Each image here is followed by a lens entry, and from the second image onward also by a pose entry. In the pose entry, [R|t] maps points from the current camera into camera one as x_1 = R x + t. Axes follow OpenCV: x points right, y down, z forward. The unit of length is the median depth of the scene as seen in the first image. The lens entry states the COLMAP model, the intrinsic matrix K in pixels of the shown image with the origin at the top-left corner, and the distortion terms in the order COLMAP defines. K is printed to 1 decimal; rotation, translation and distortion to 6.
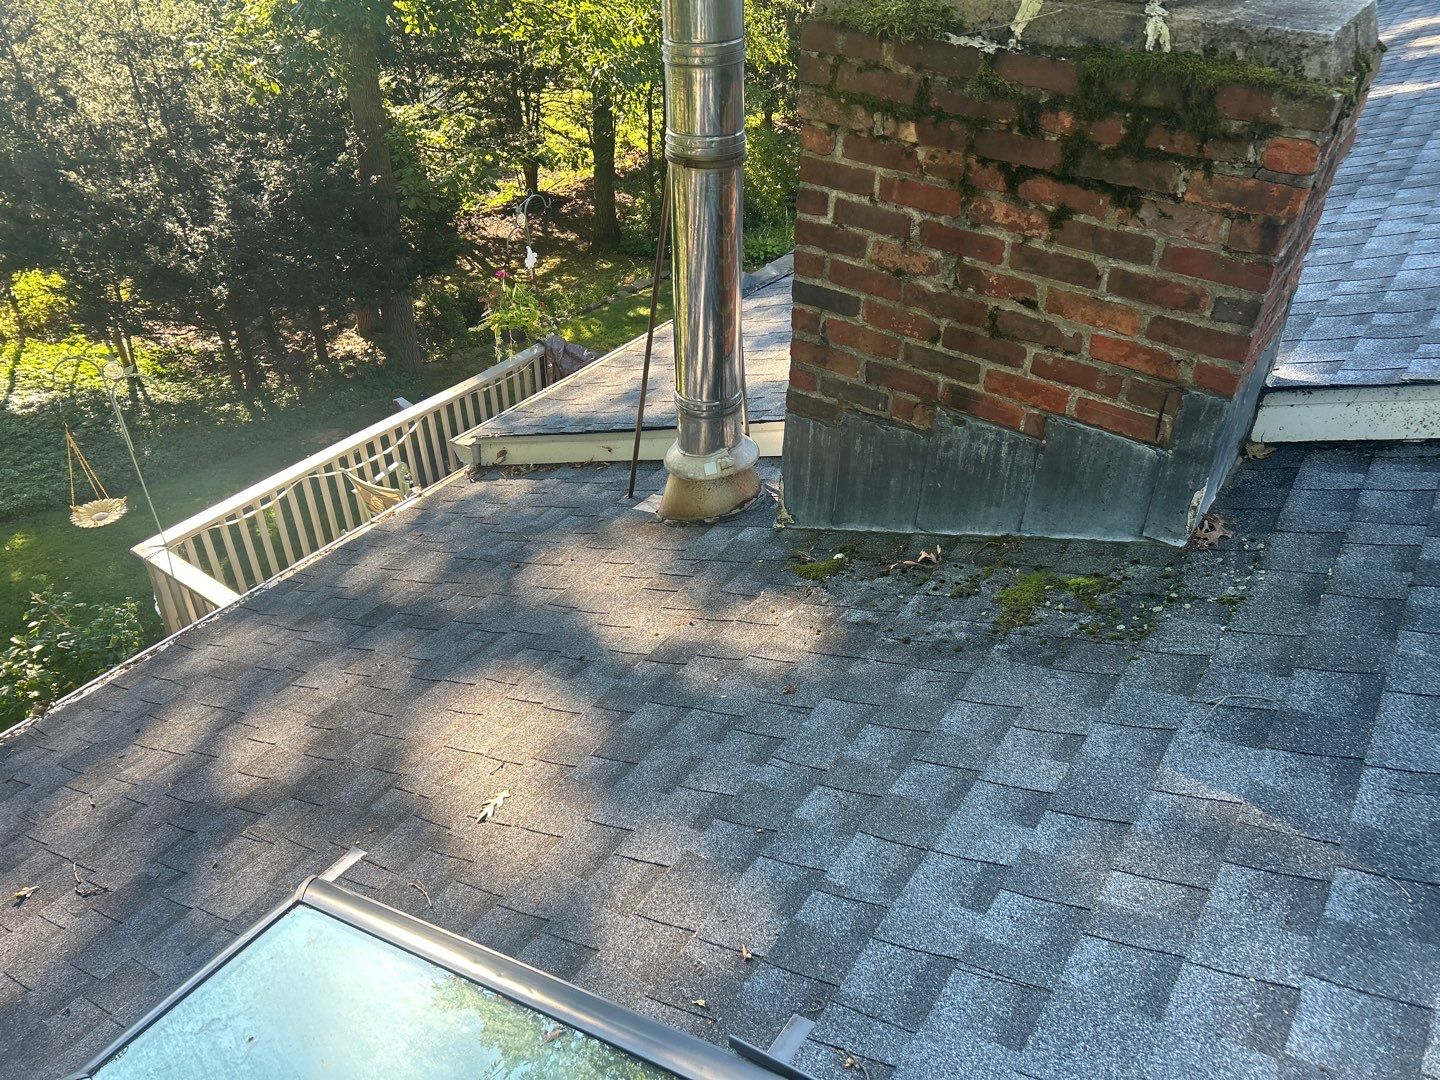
lens RADIAL K [[1087.7, 0, 720.0], [0, 1087.7, 540.0], [0, 0, 1]] dist [0.012613, 0.002930]
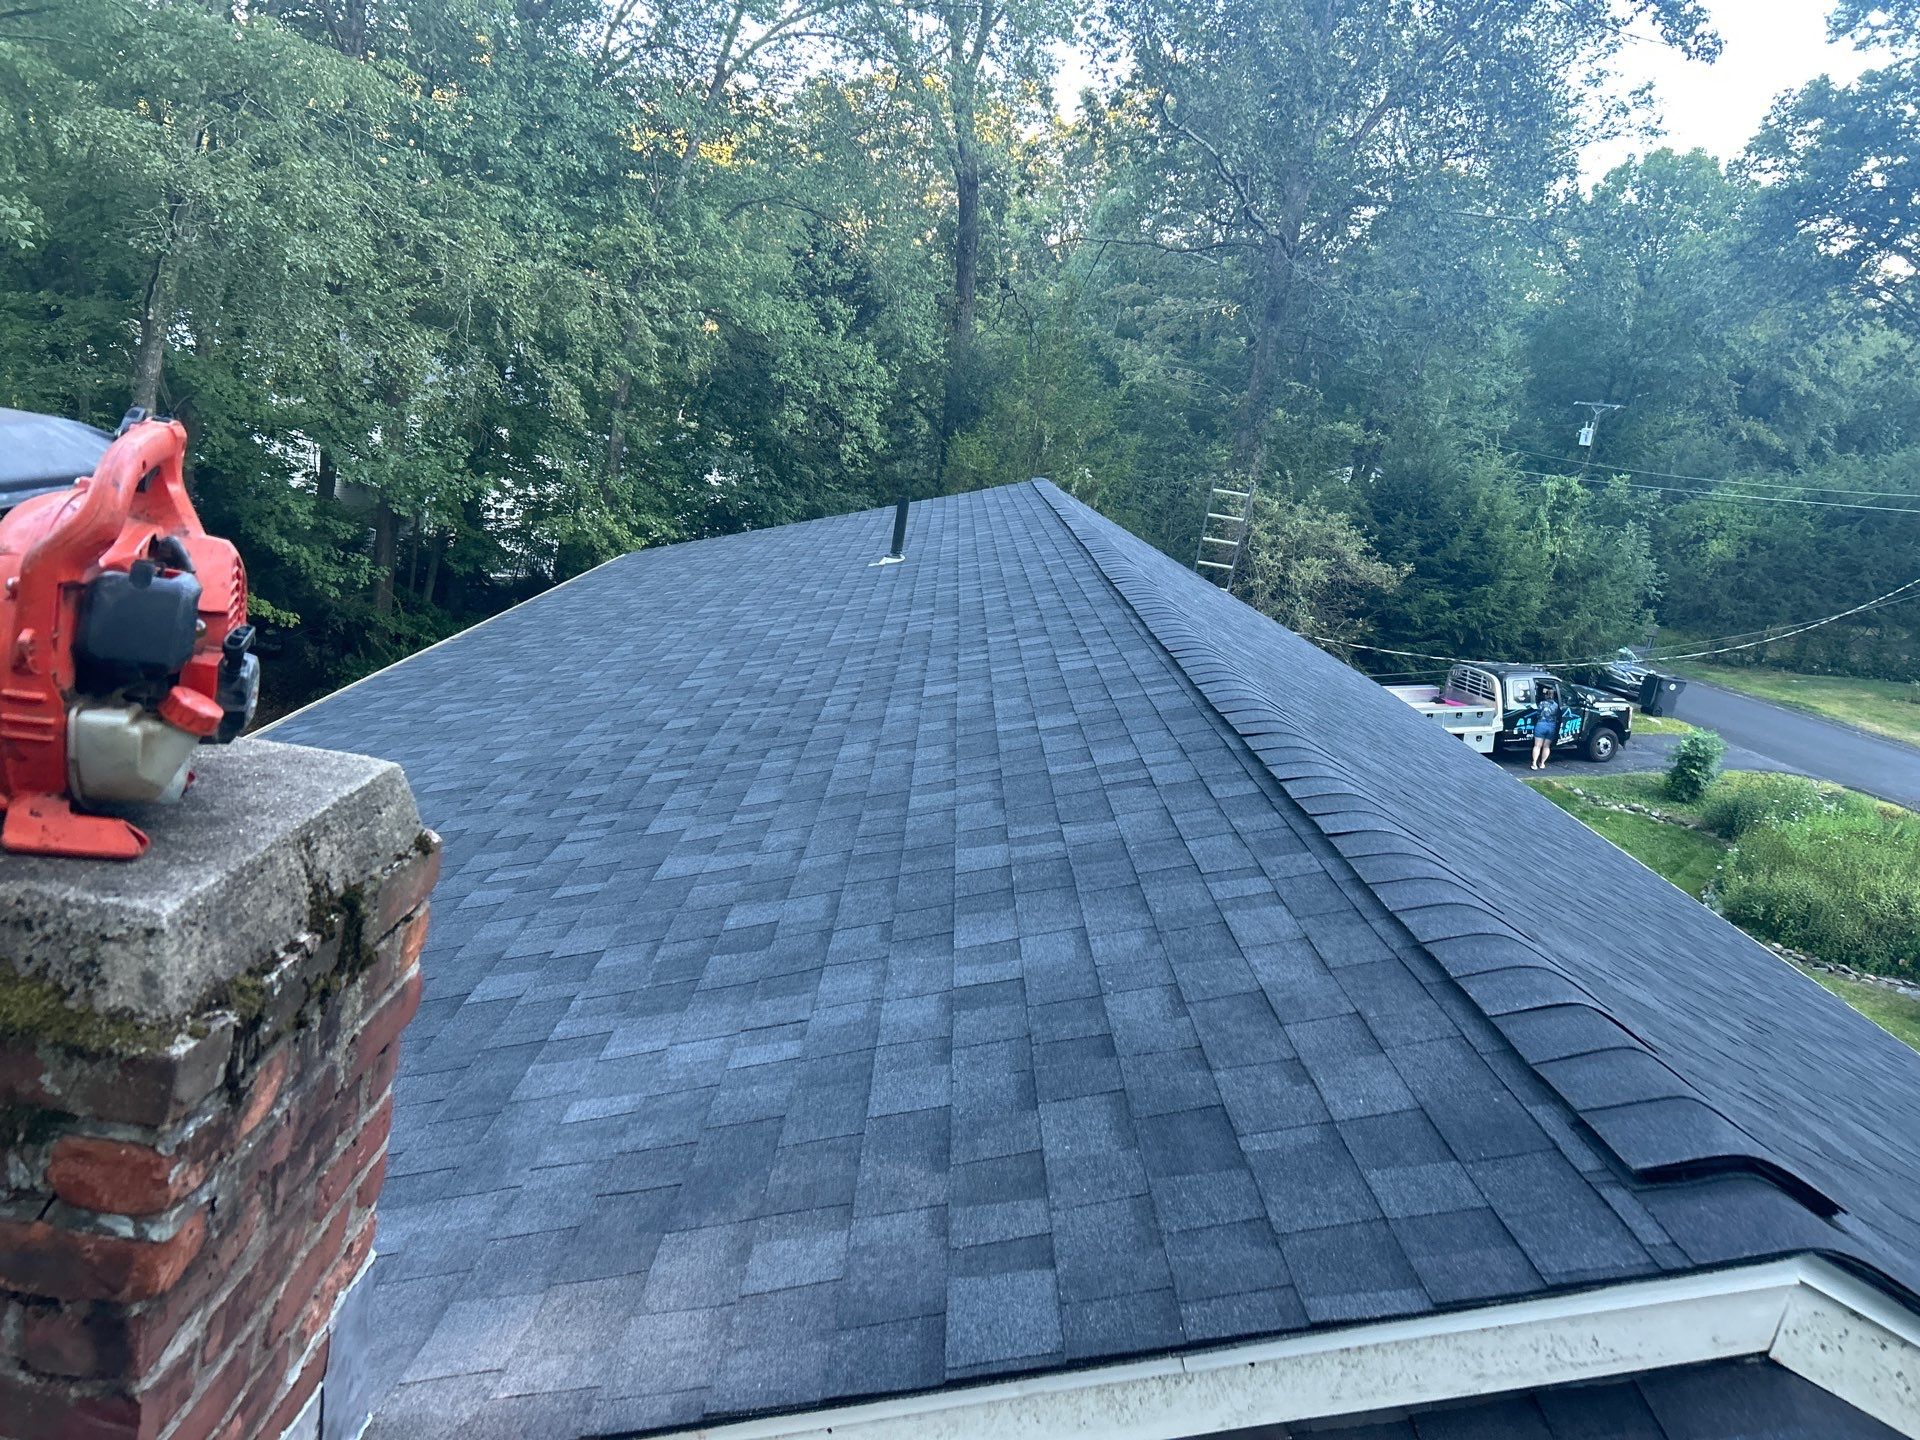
lens RADIAL K [[1450.2, 0, 960.0], [0, 1450.2, 720.0], [0, 0, 1]] dist [0.012613, 0.002930]
pose [[0.806329, 0.018215, 0.591187, 0.378235], [0.181373, 0.943757, -0.276455, -0.253951], [-0.562972, 0.330139, 0.757674, 0.282359]]
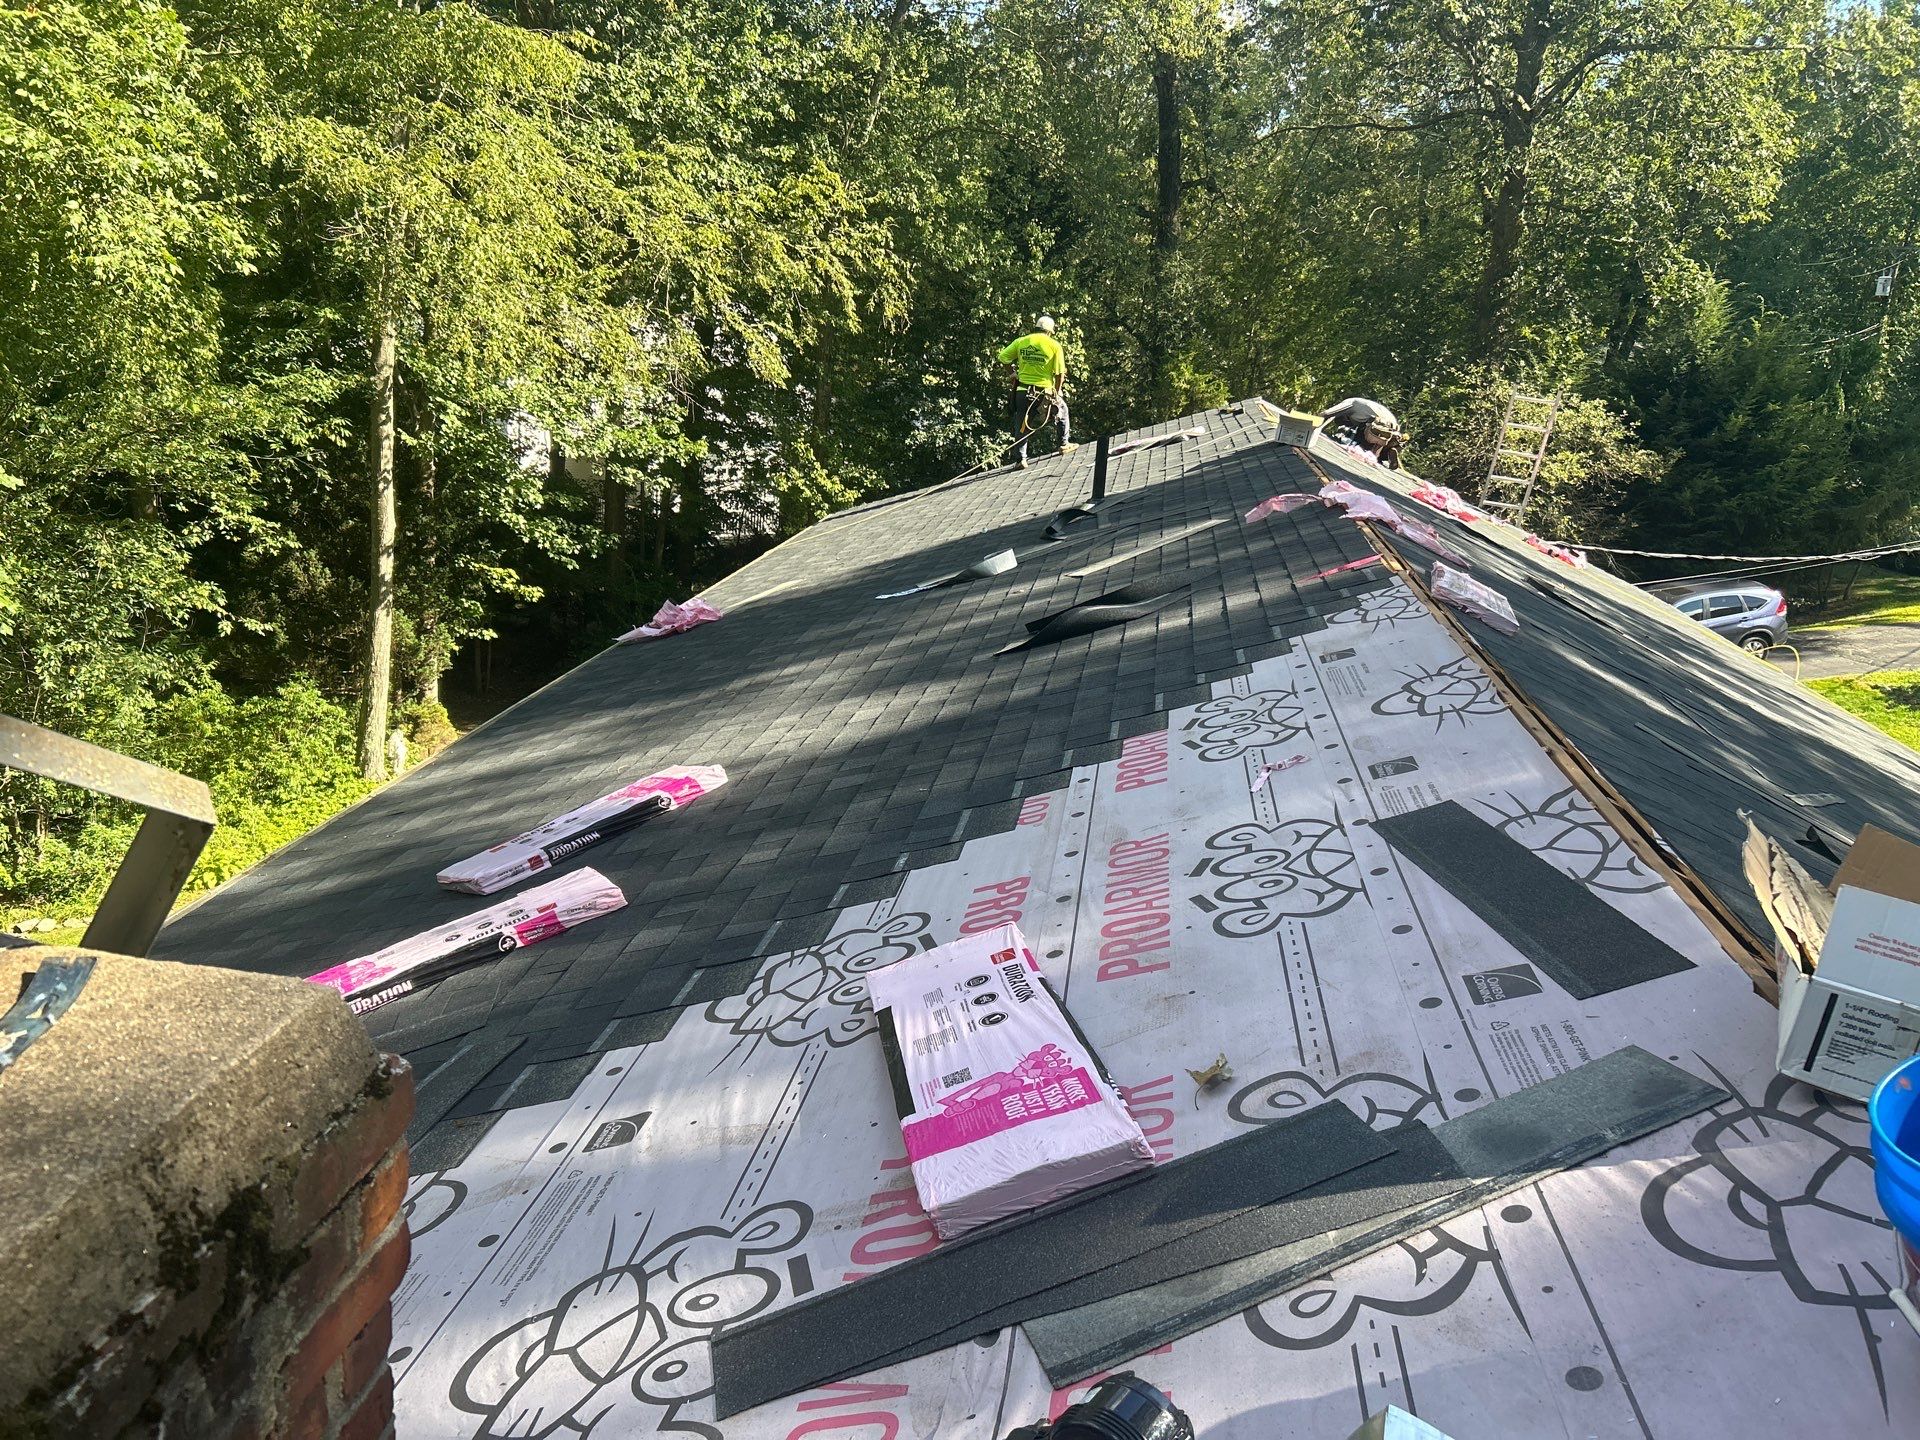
lens RADIAL K [[1448.6, 0, 963.7], [0, 1448.6, 734.9], [0, 0, 1]] dist [0.046815, -0.090247]
pose [[0.888350, -0.062251, 0.454928, 0.533181], [0.194332, 0.948631, -0.249669, -0.377986], [-0.416017, 0.310200, 0.854813, 0.375224]]
